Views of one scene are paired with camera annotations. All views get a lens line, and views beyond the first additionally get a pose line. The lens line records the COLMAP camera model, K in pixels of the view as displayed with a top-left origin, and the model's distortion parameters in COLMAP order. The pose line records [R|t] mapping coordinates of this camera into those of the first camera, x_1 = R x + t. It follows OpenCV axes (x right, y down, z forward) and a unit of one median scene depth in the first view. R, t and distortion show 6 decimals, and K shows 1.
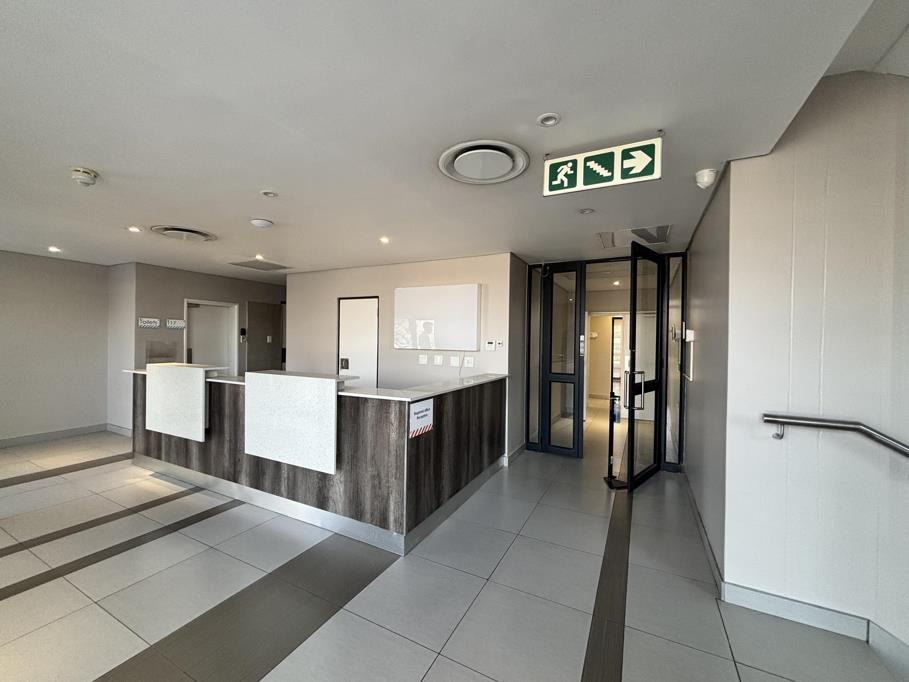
lens RADIAL K [[363.1, 0, 454.5], [0, 363.1, 341.0], [0, 0, 1]] dist [-0.000276, 0.000036]
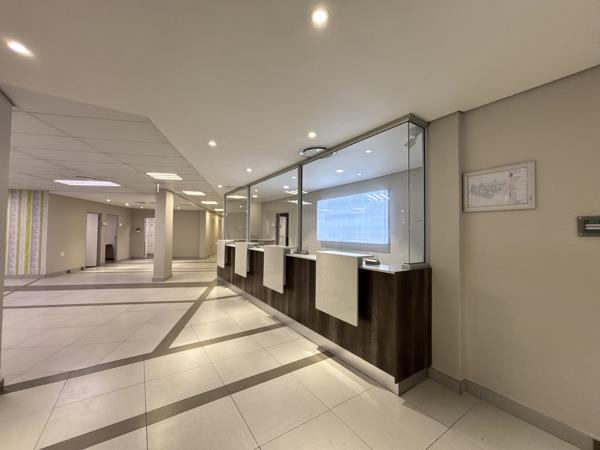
lens RADIAL K [[239.7, 0, 300.0], [0, 239.7, 225.0], [0, 0, 1]] dist [-0.000276, 0.000036]
pose [[0.888891, -0.006836, -0.458068, -0.188263], [-0.007286, 0.999551, -0.029056, 0.002078], [0.458061, 0.029165, 0.888442, 0.105447]]
